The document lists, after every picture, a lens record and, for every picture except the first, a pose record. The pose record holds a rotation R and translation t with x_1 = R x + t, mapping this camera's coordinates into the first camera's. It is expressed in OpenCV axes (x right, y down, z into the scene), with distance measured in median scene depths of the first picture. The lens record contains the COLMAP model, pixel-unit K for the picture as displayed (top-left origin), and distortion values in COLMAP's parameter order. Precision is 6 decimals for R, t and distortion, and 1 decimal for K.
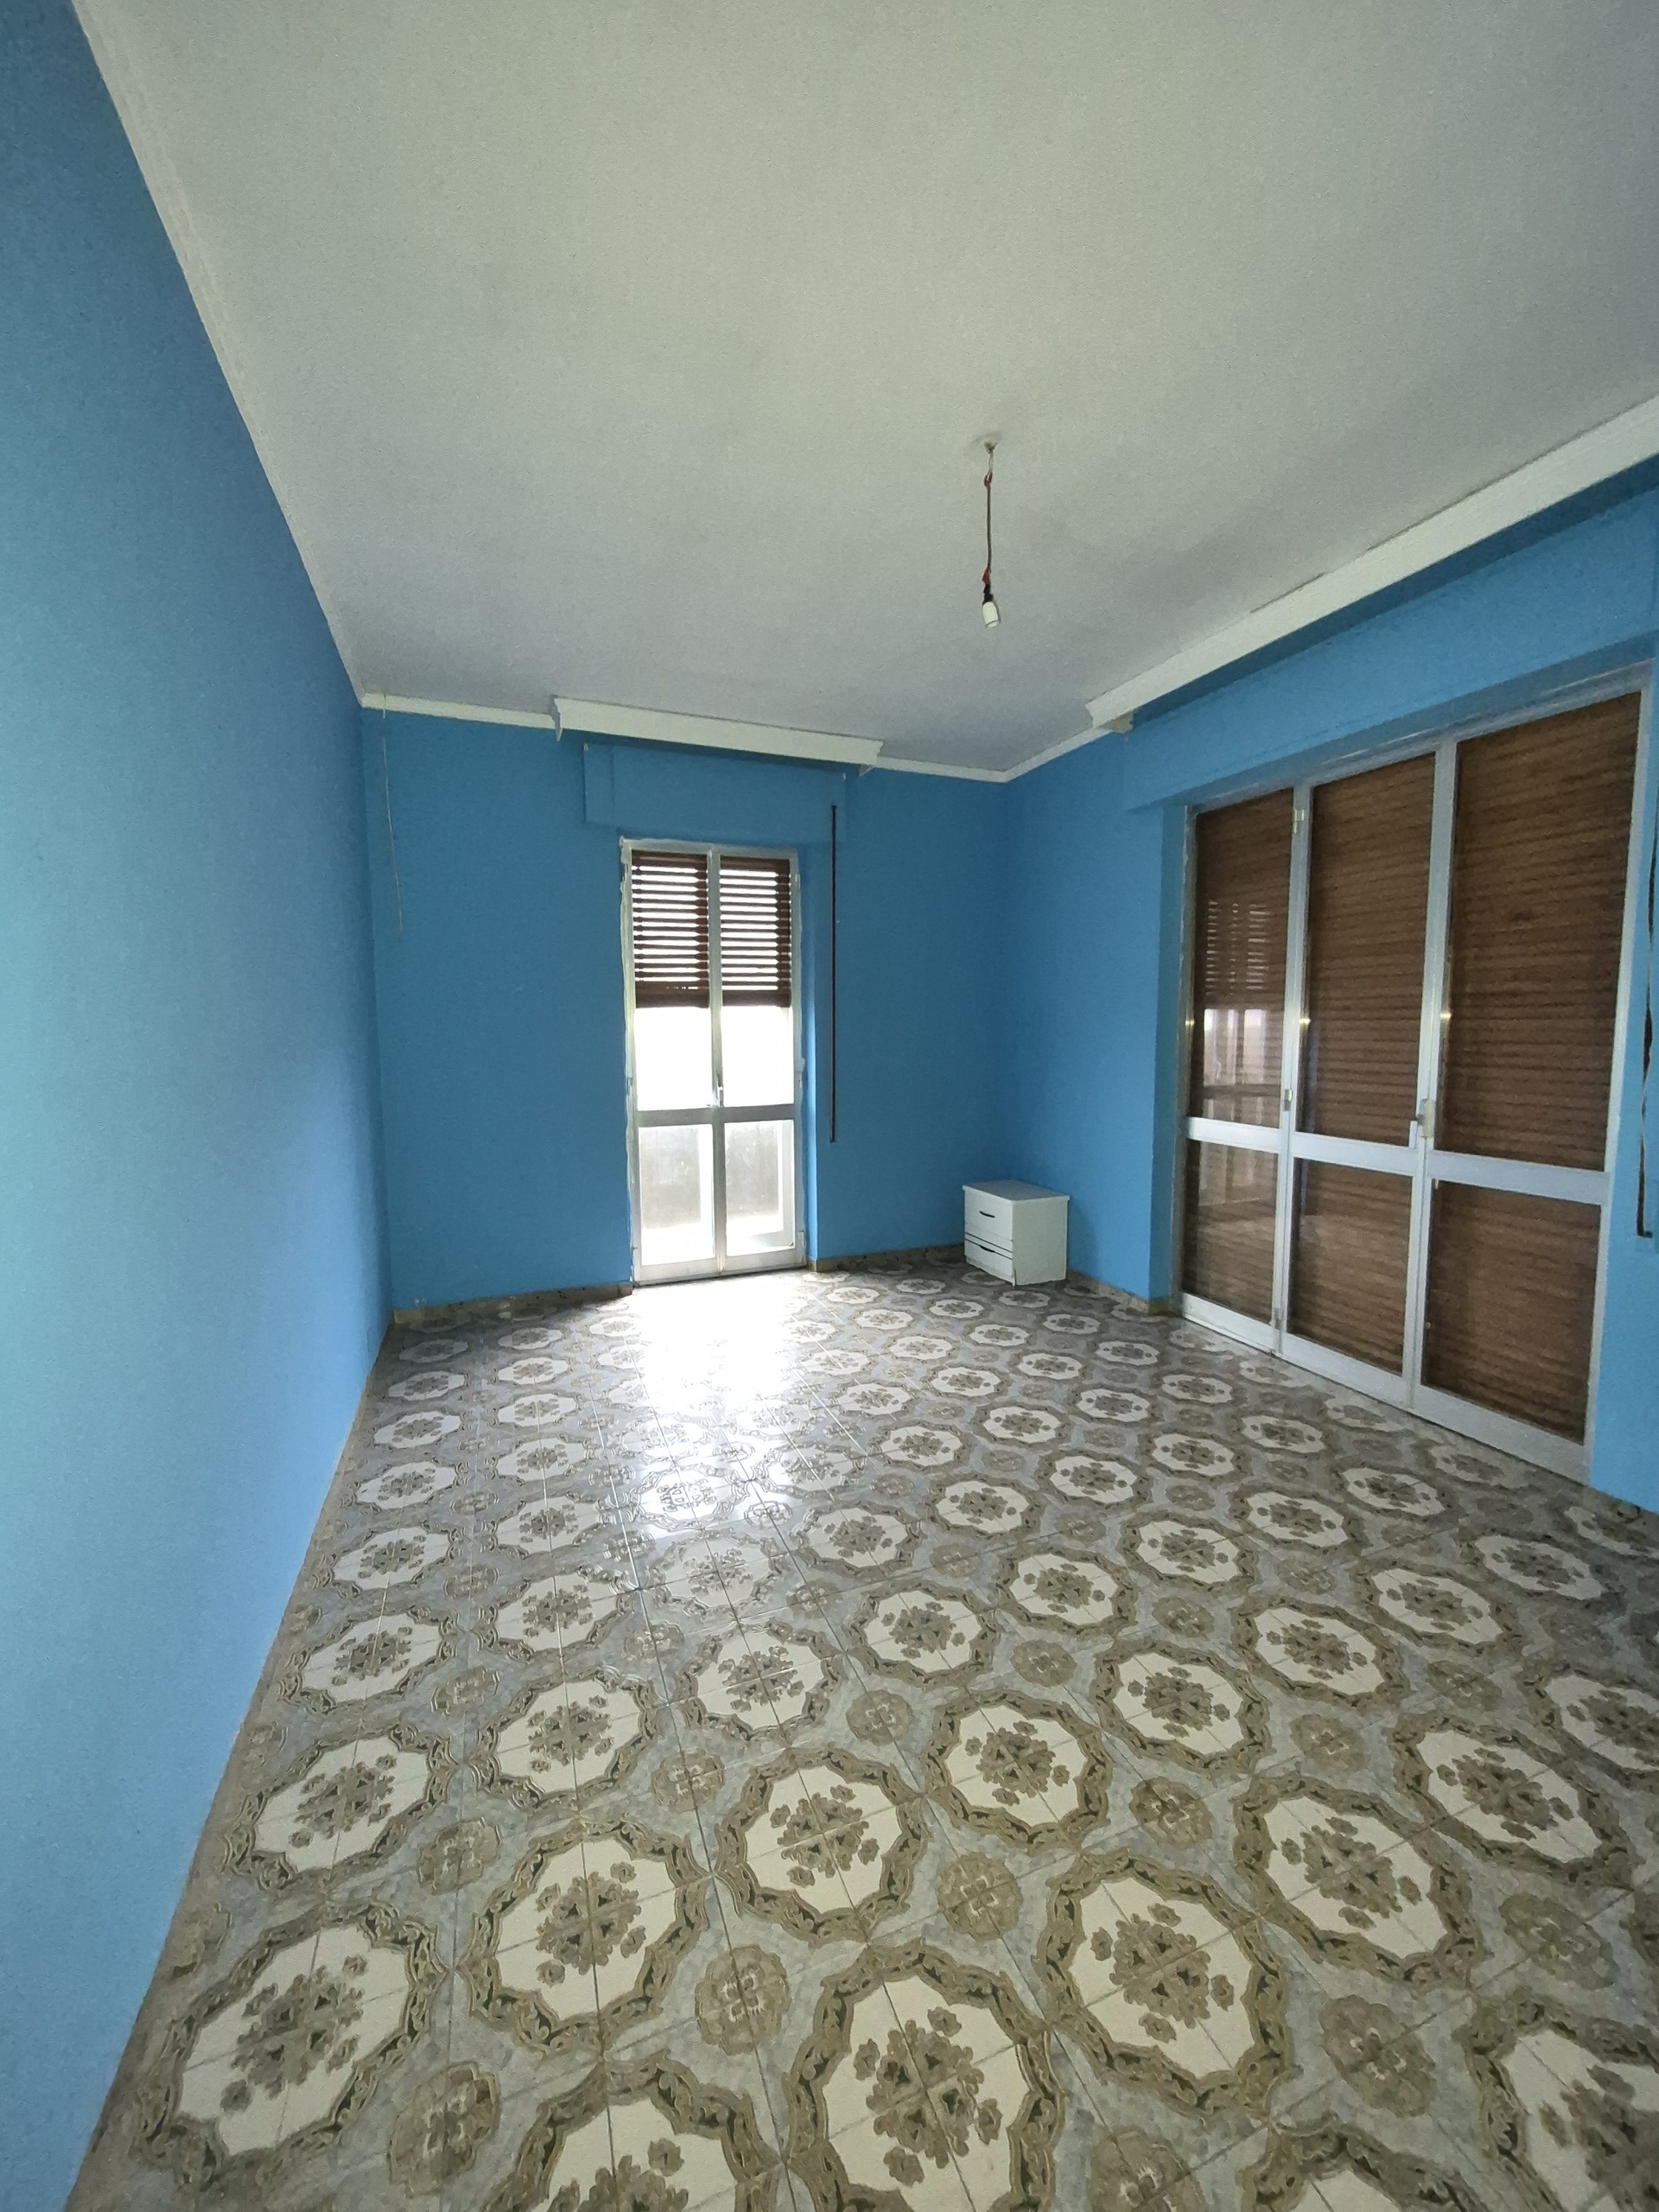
lens RADIAL K [[860.7, 0, 843.3], [0, 860.7, 1096.0], [0, 0, 1]] dist [0.015141, 0.000028]
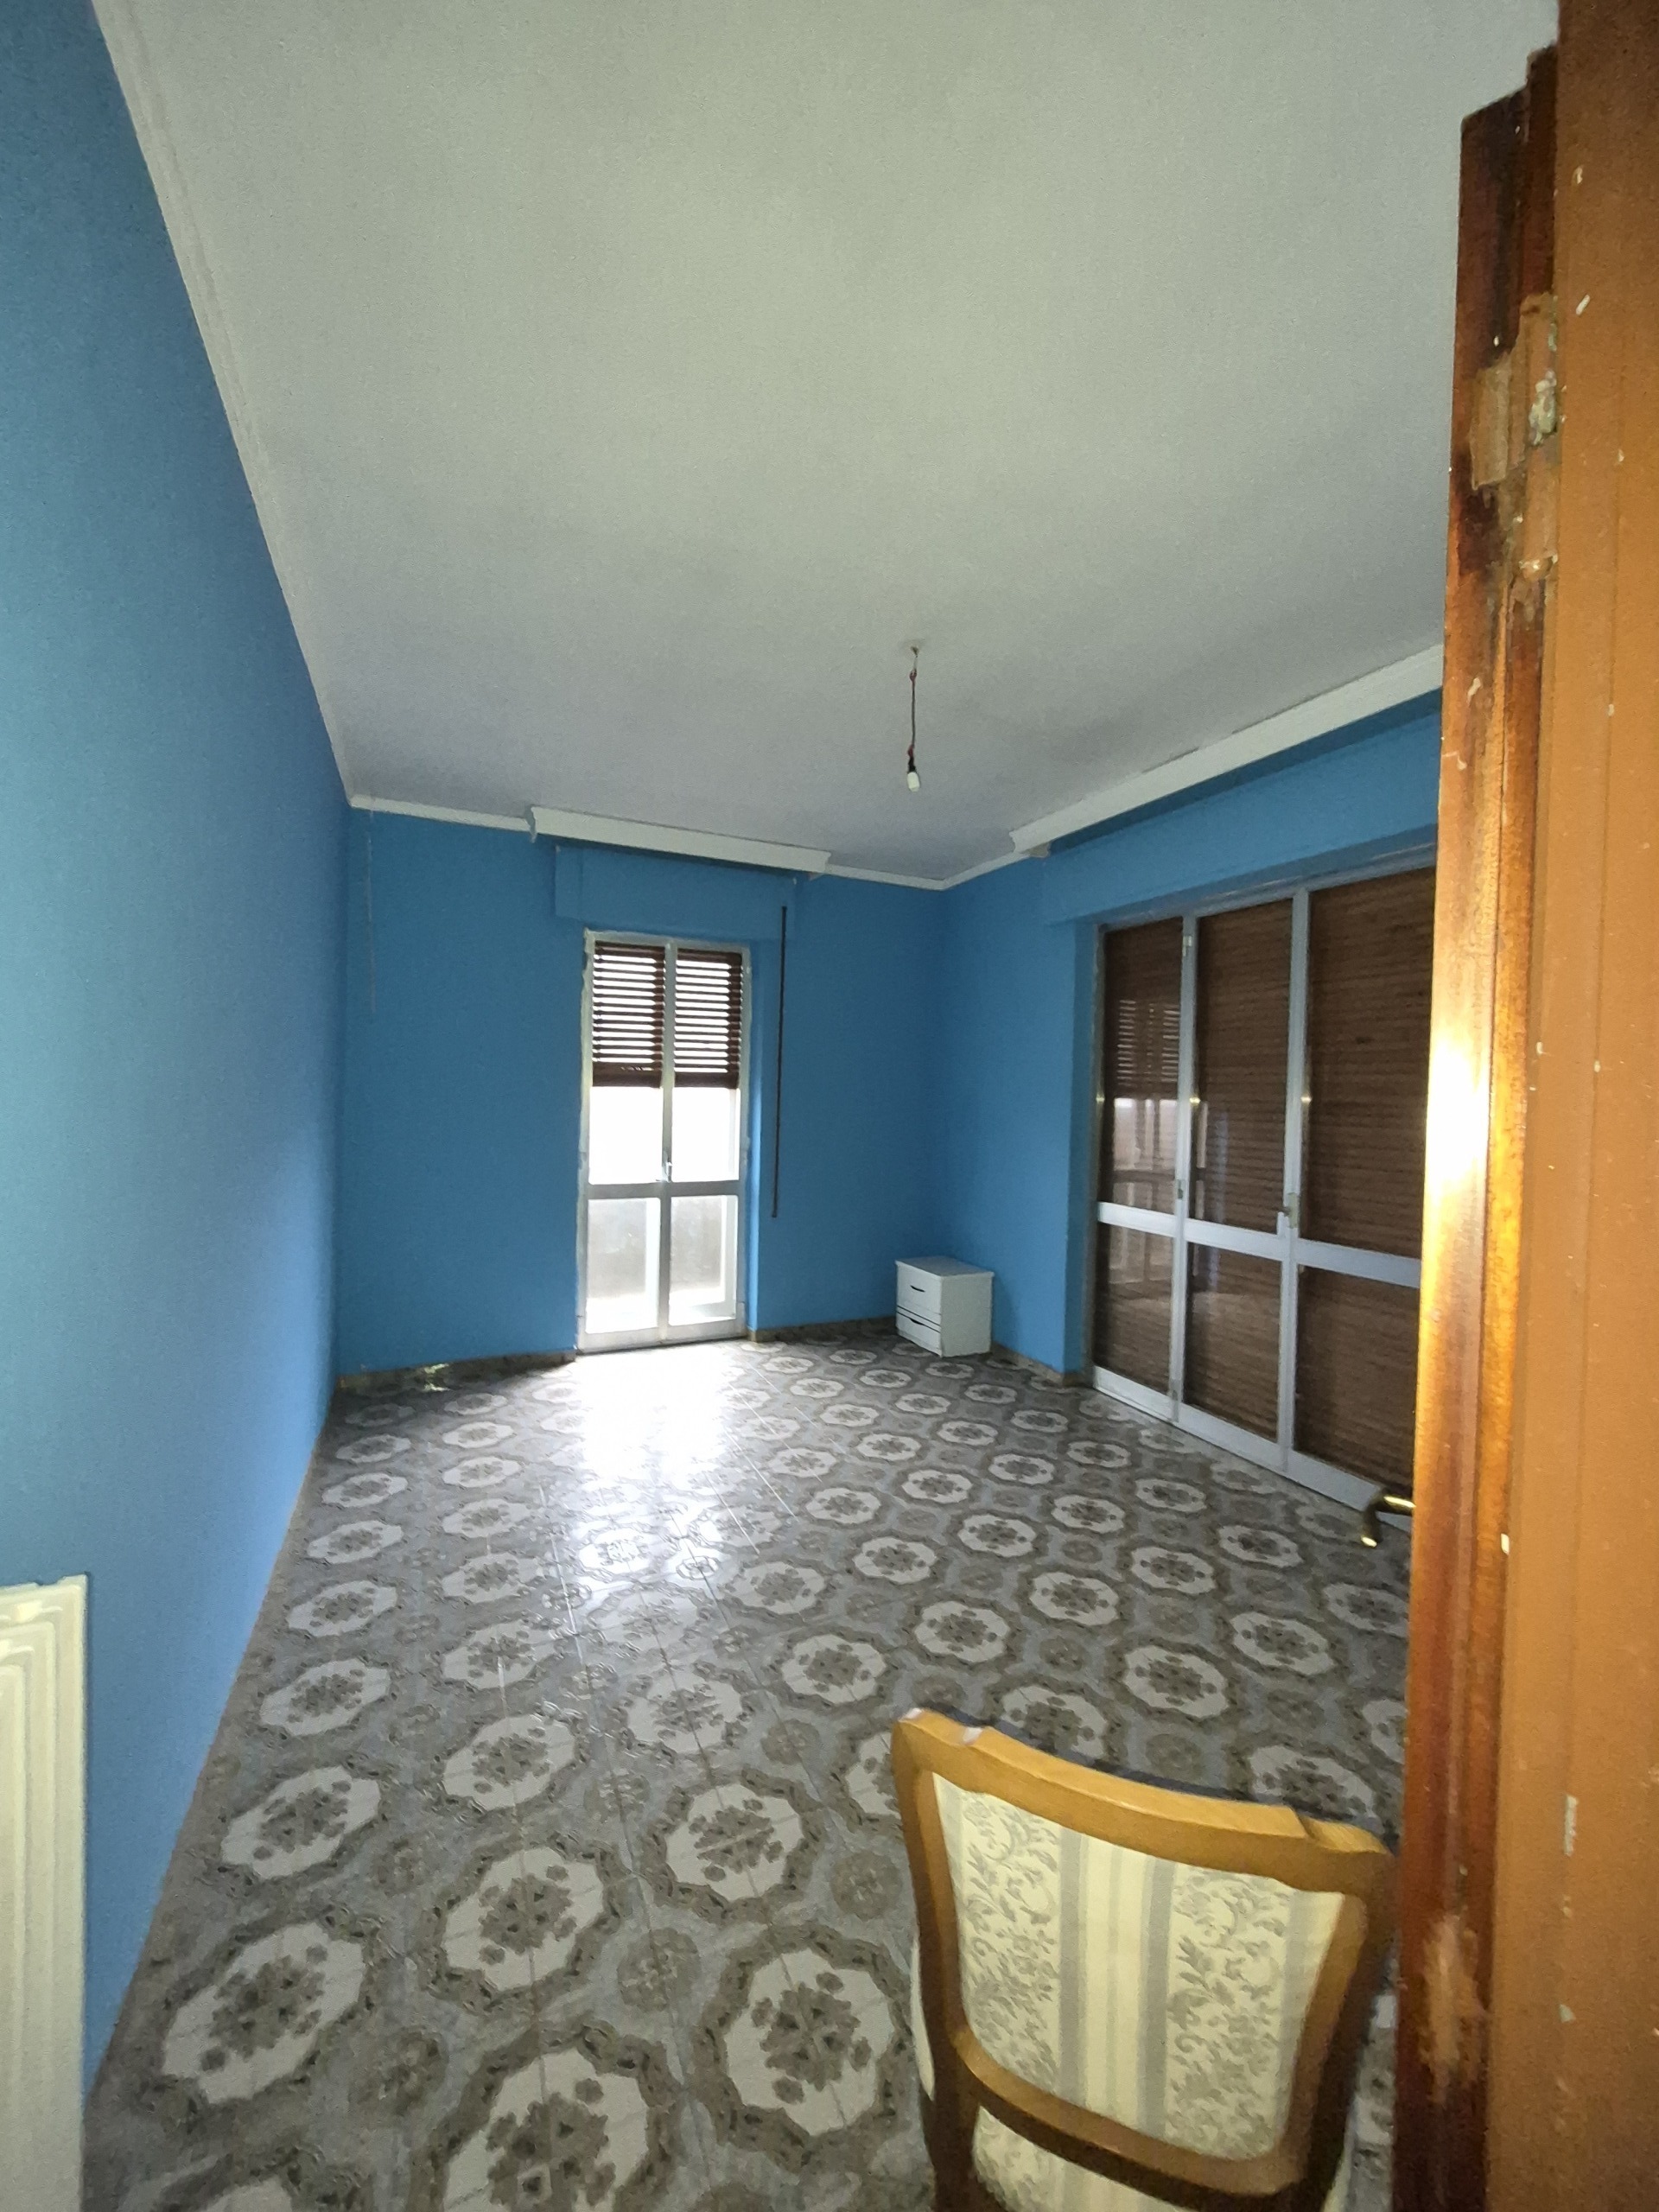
lens RADIAL K [[860.7, 0, 843.3], [0, 860.7, 1096.0], [0, 0, 1]] dist [0.015141, 0.000028]
pose [[0.998024, 0.027946, 0.056276, 0.018828], [-0.023412, 0.996547, -0.079659, -0.027339], [-0.058308, 0.078184, 0.995232, -0.155262]]
